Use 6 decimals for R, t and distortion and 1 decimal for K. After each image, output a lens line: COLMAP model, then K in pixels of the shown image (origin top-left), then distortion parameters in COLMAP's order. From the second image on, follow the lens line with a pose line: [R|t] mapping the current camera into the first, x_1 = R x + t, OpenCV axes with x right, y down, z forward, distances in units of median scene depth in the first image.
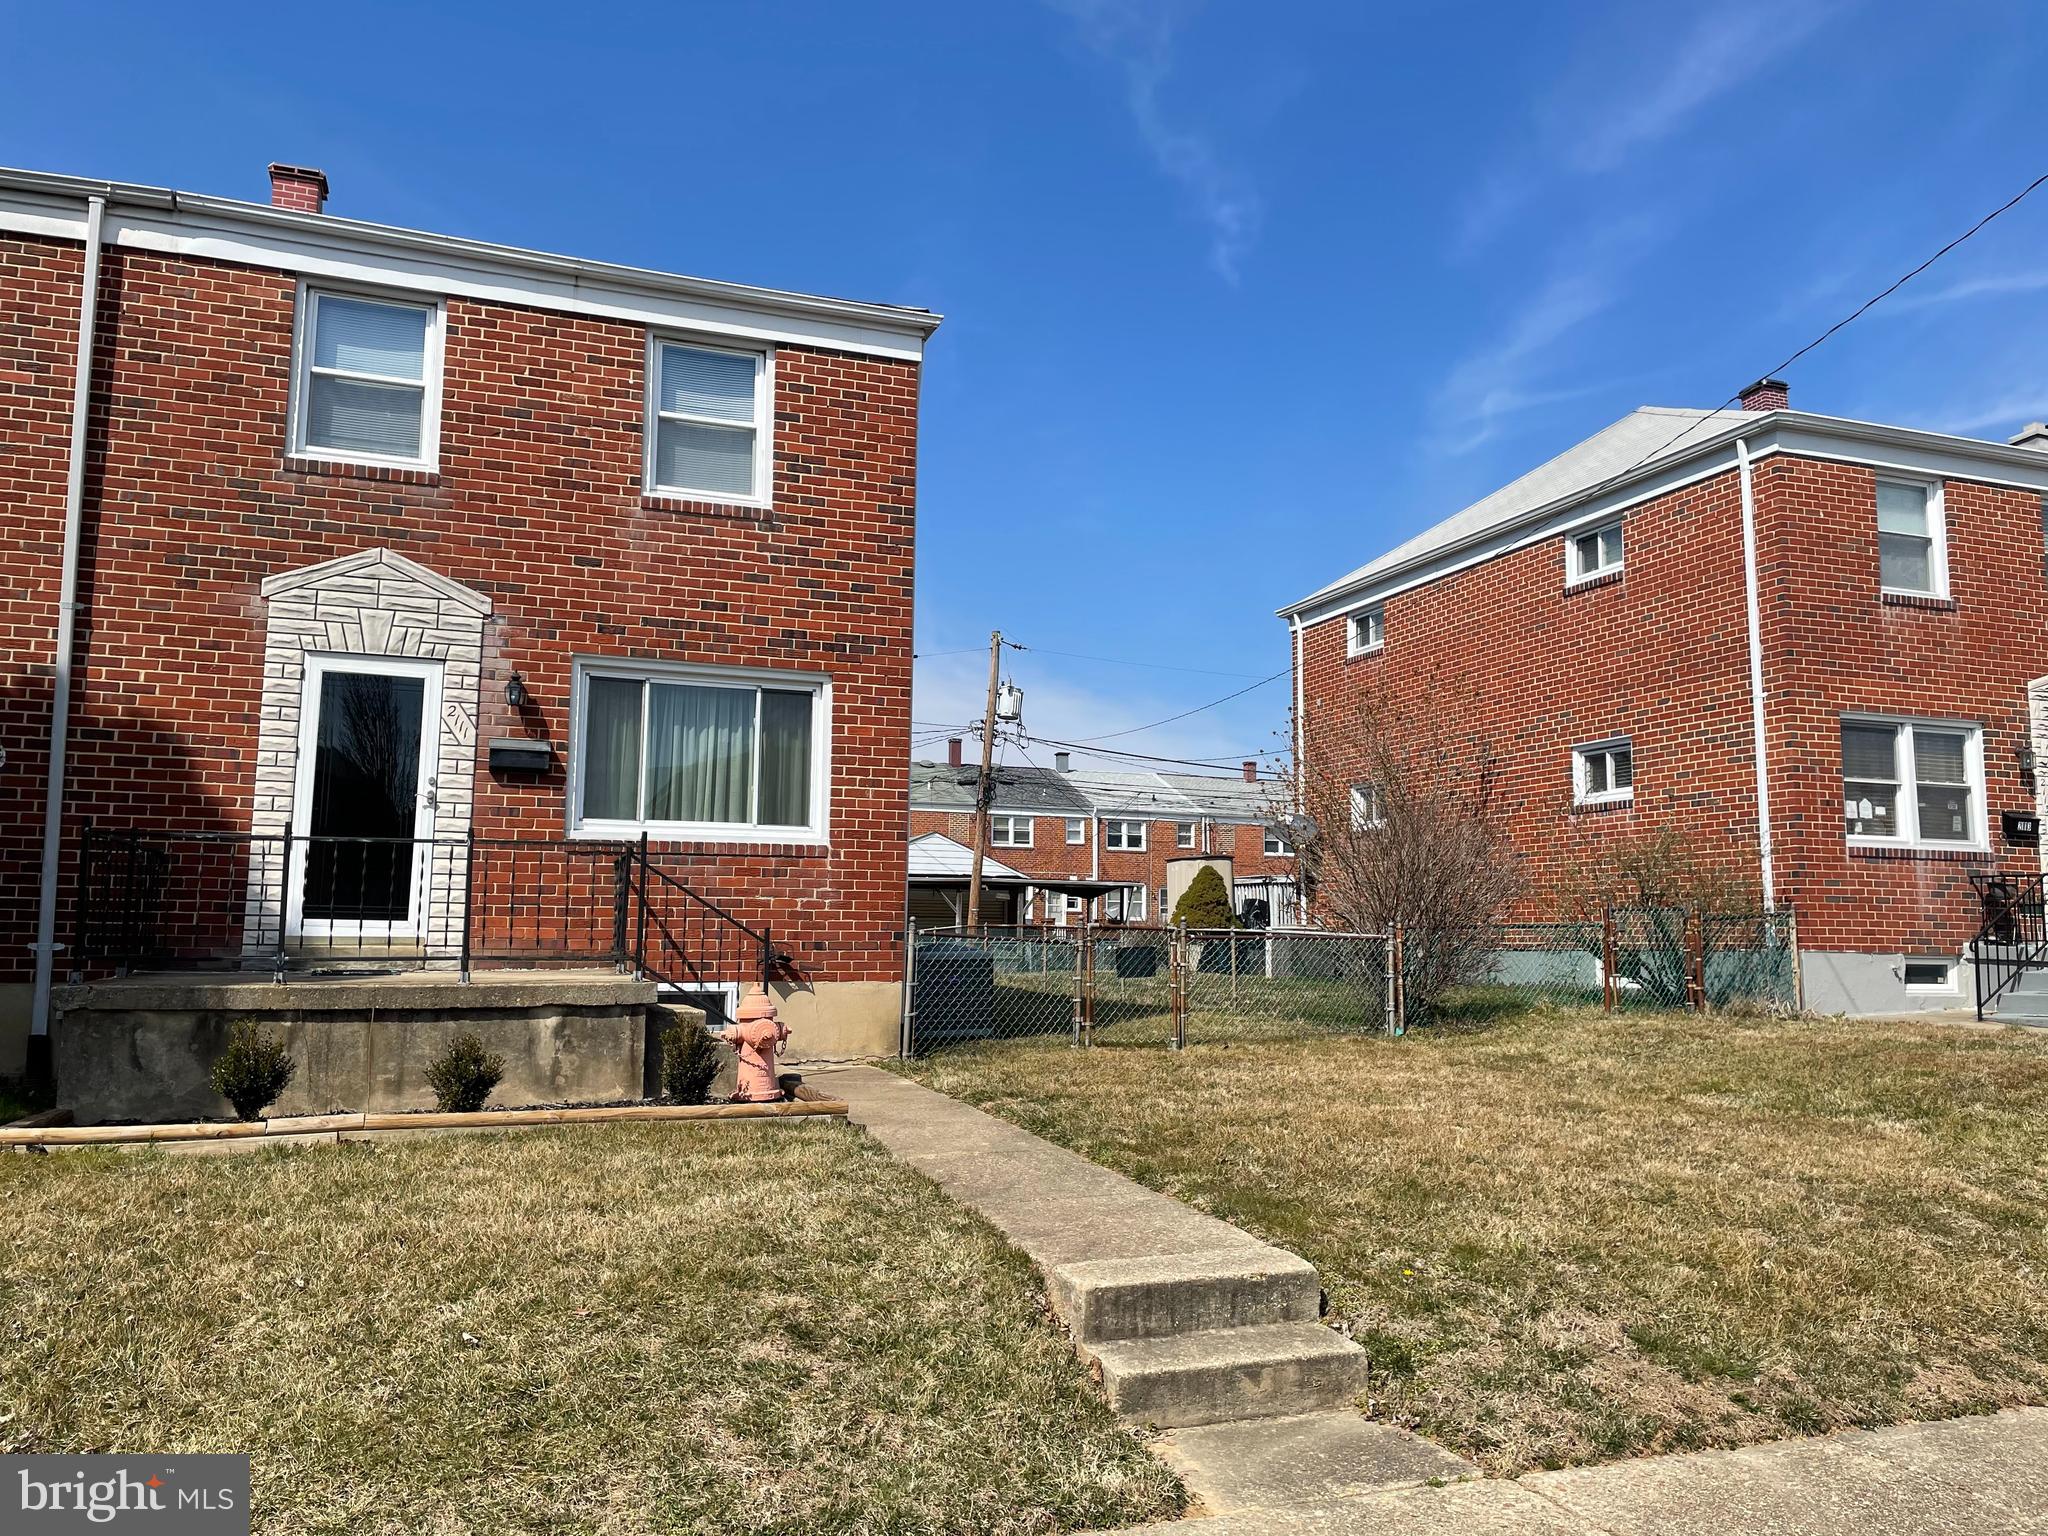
lens RADIAL K [[1545.6, 0, 1028.5], [0, 1545.6, 754.3], [0, 0, 1]] dist [0.087162, -0.112794]
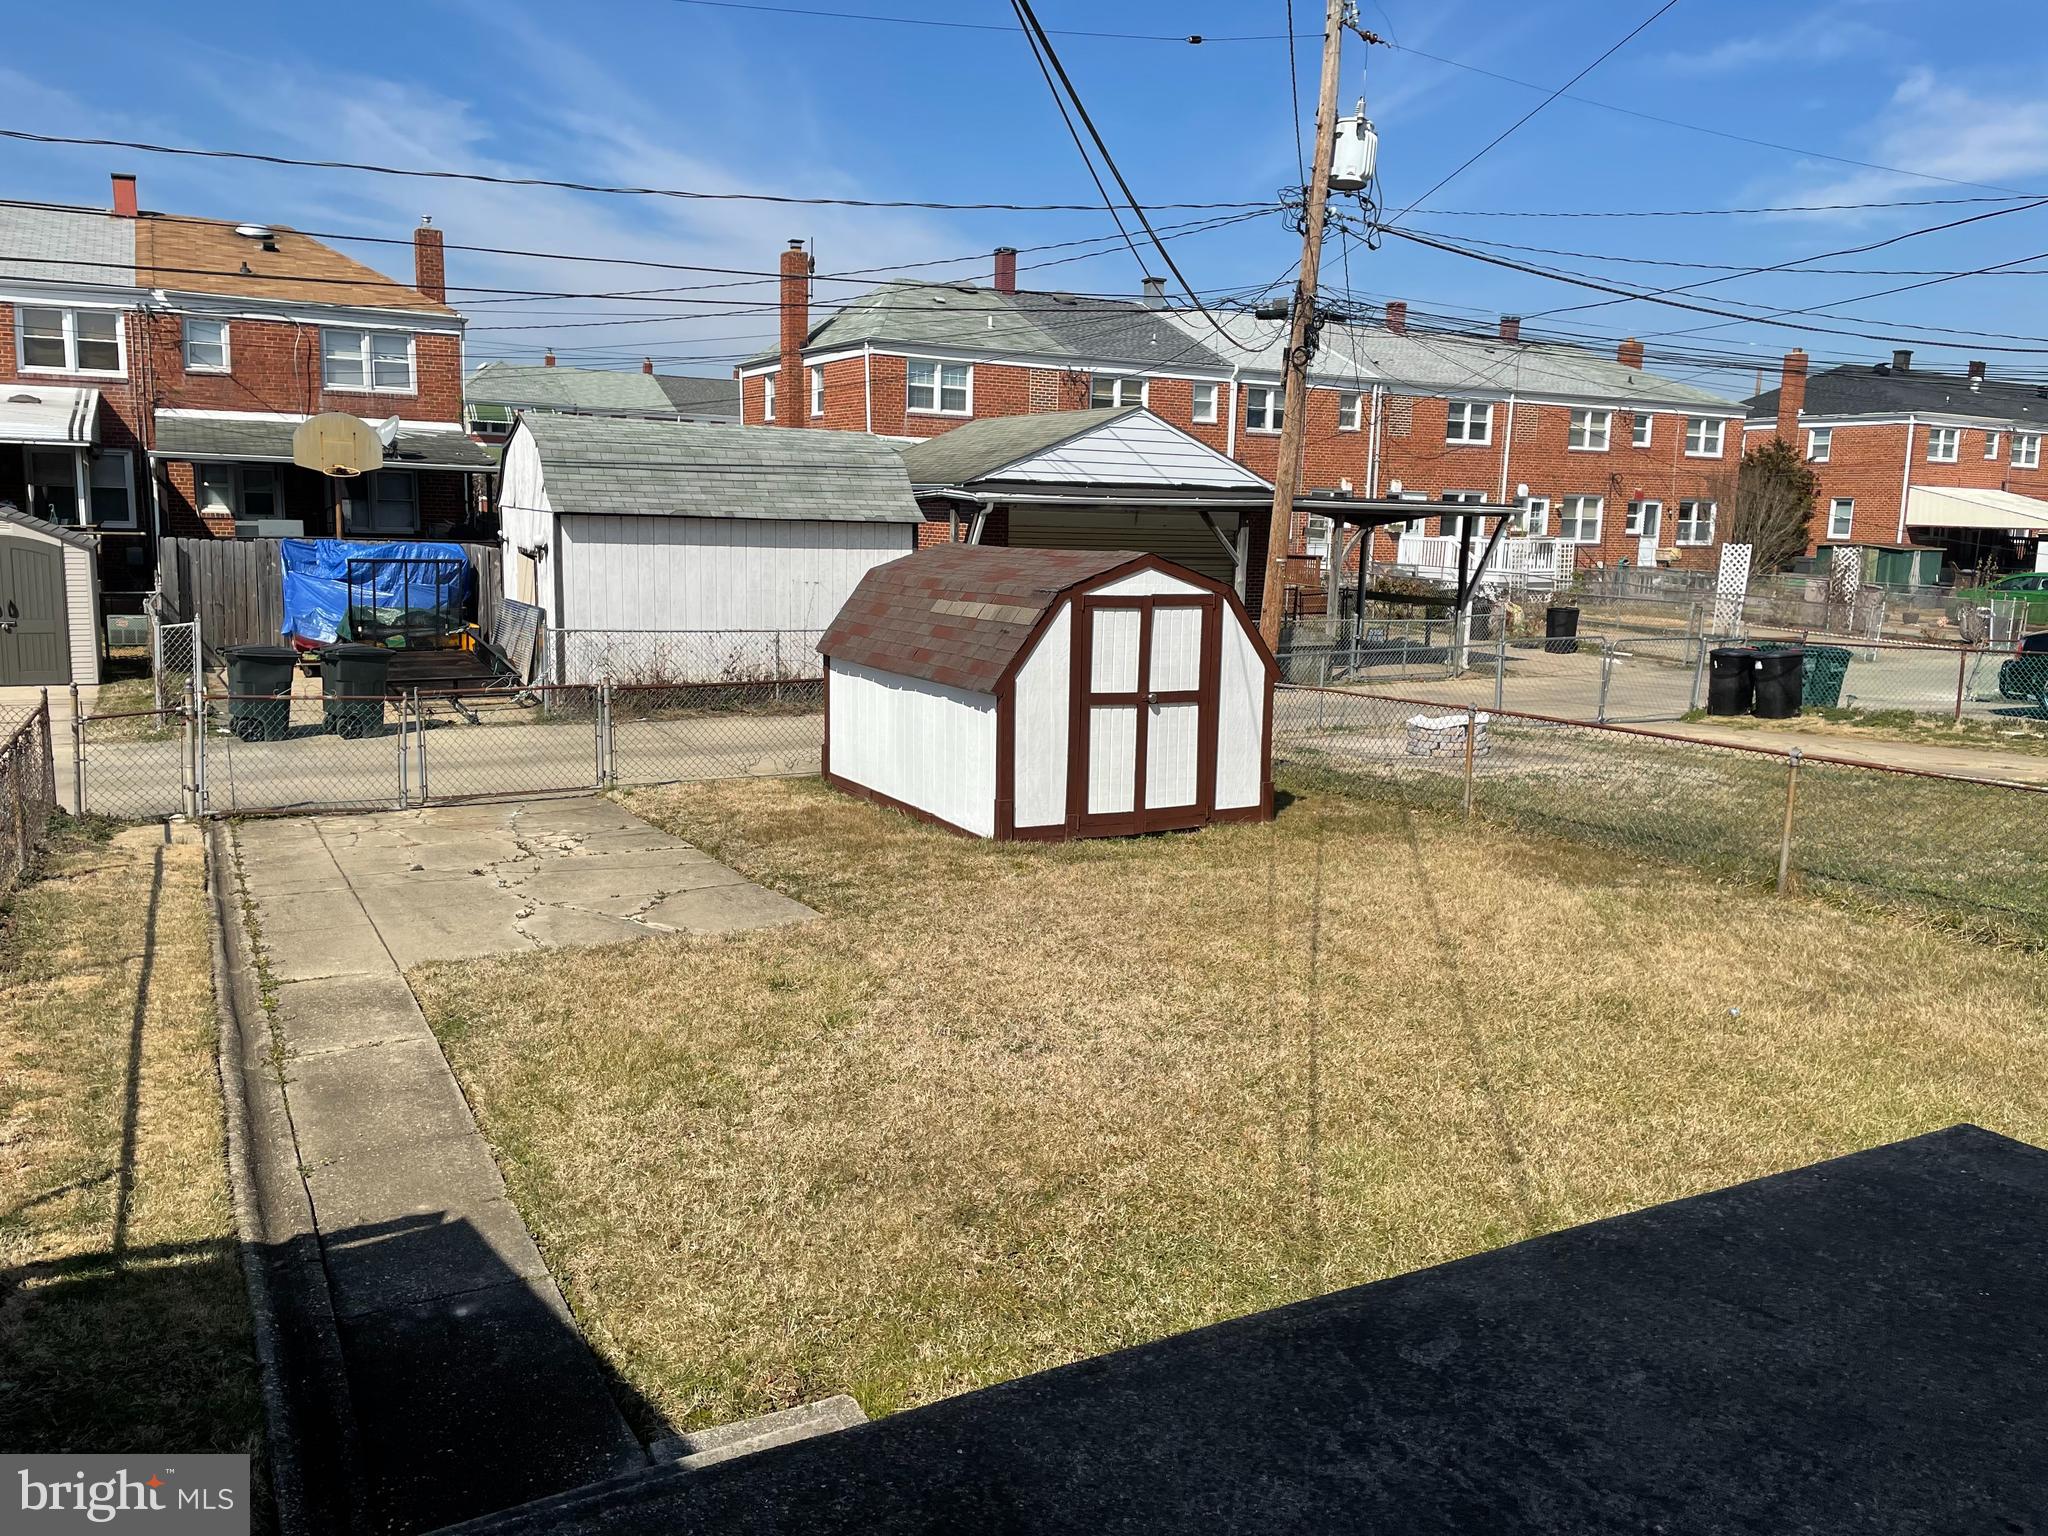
lens RADIAL K [[1545.6, 0, 1026.6], [0, 1545.6, 756.1], [0, 0, 1]] dist [0.087162, -0.112794]
pose [[0.988139, -0.006152, 0.153439, -0.845447], [-0.037060, 0.960110, 0.277157, 0.078256], [-0.149024, -0.279556, 0.948494, 1.950031]]
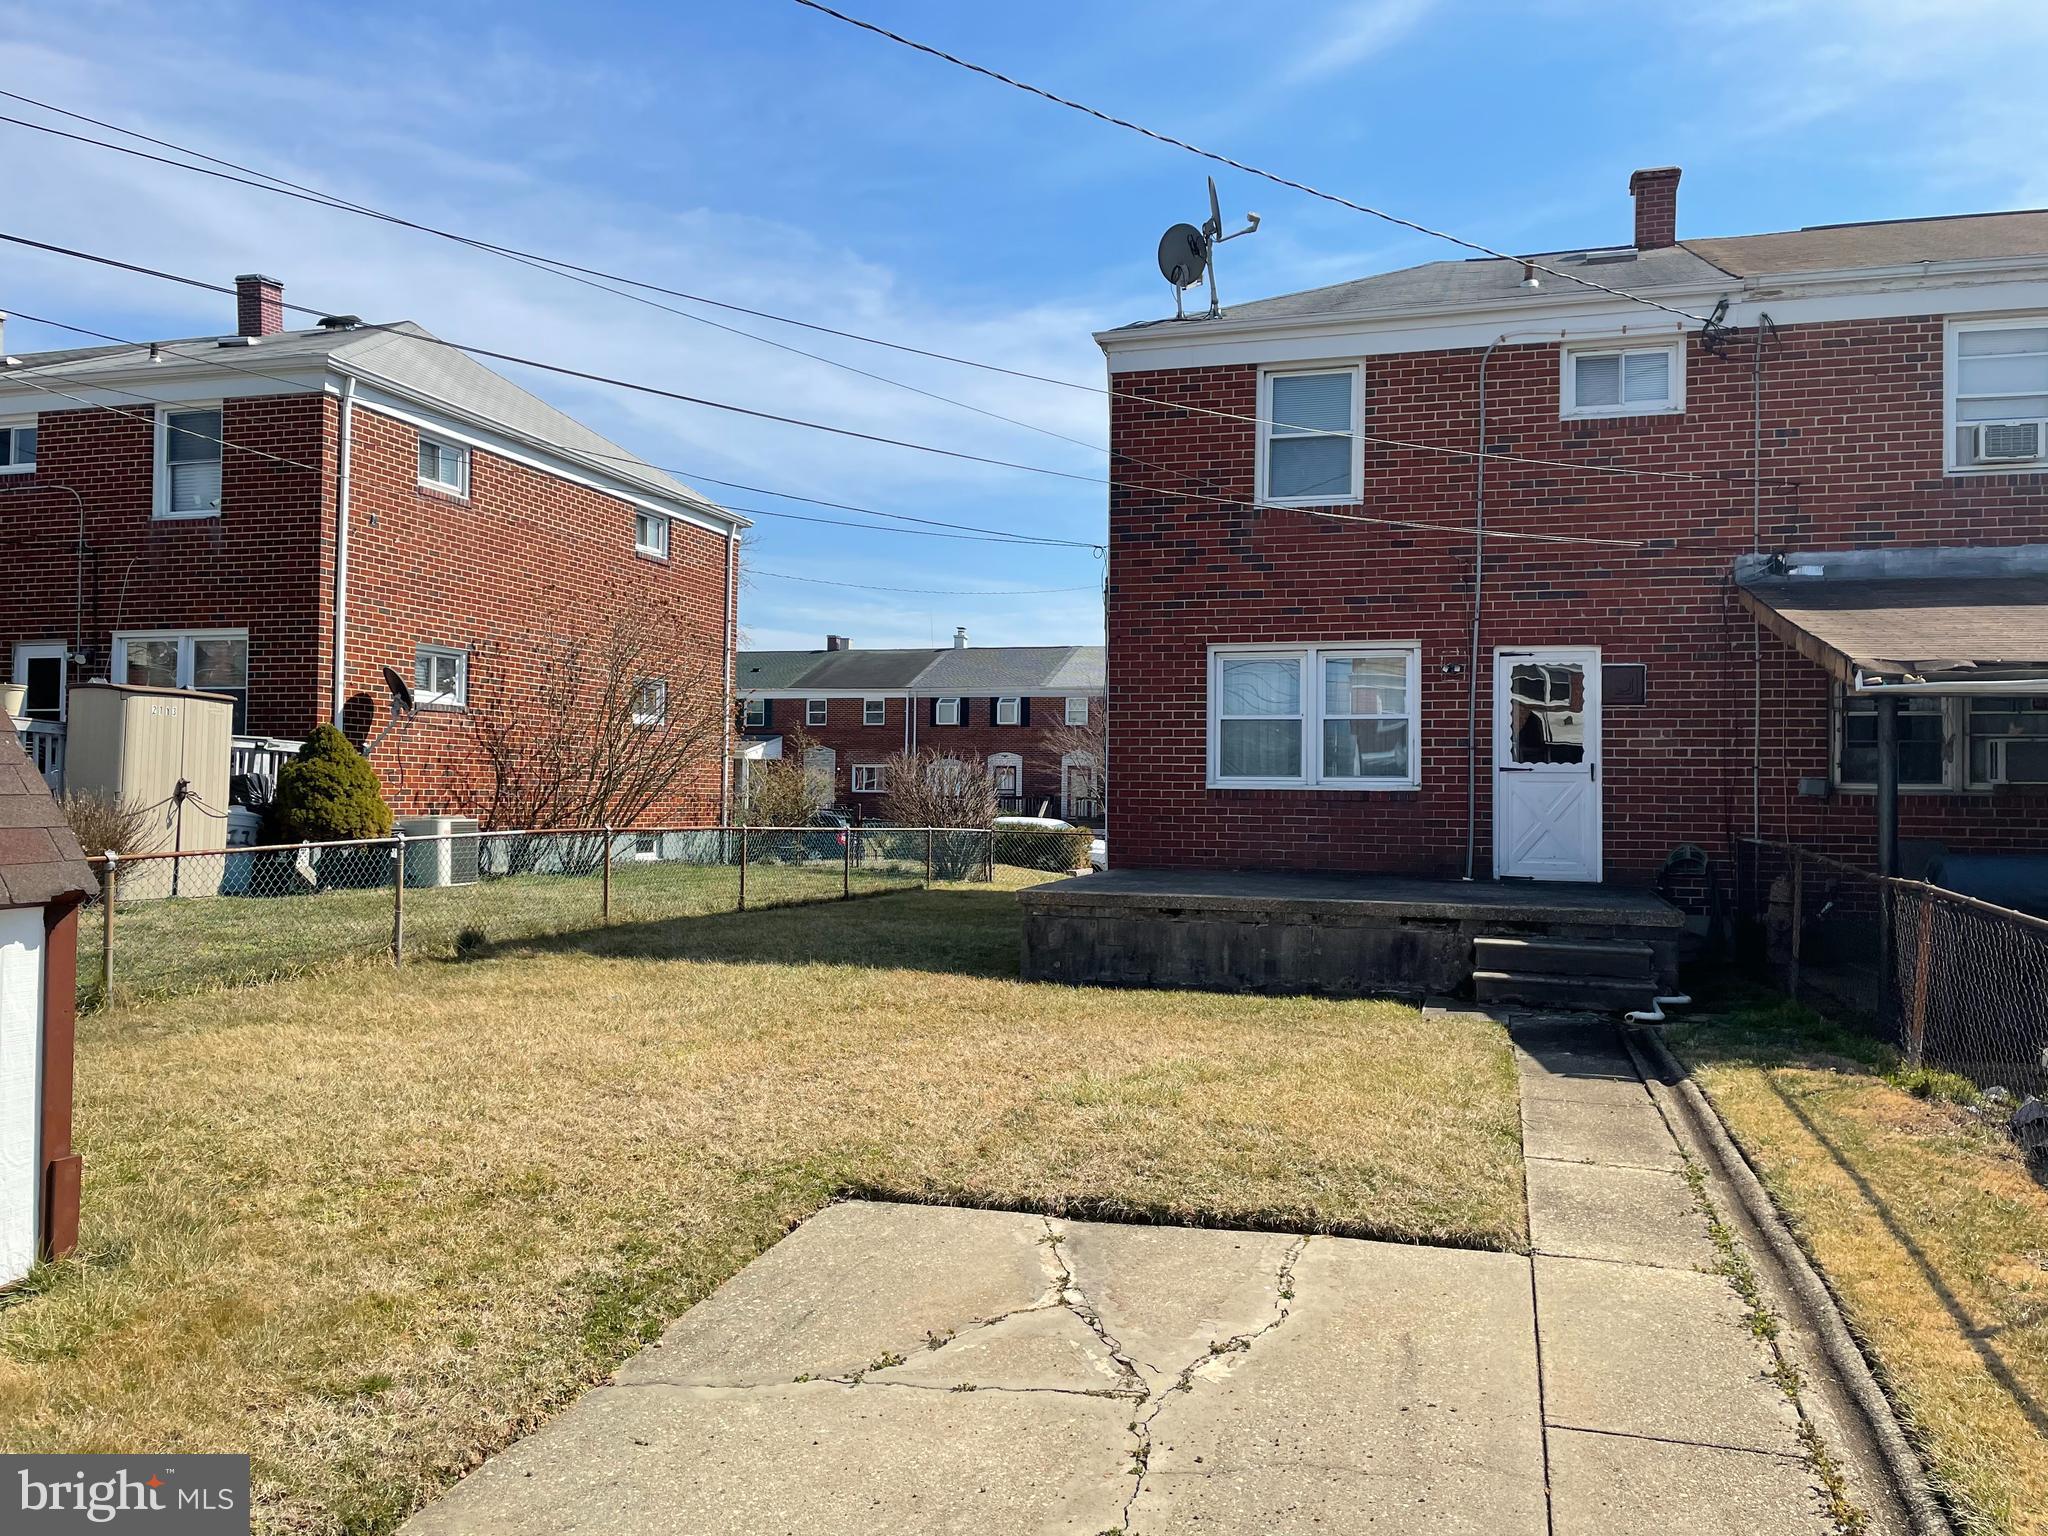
lens RADIAL K [[1545.6, 0, 1037.9], [0, 1545.6, 766.4], [0, 0, 1]] dist [0.087162, -0.112794]
pose [[-0.810079, -0.005242, 0.586298, -1.727993], [-0.086718, 0.990034, -0.110966, 0.695828], [-0.579873, -0.140734, -0.802460, 5.115547]]
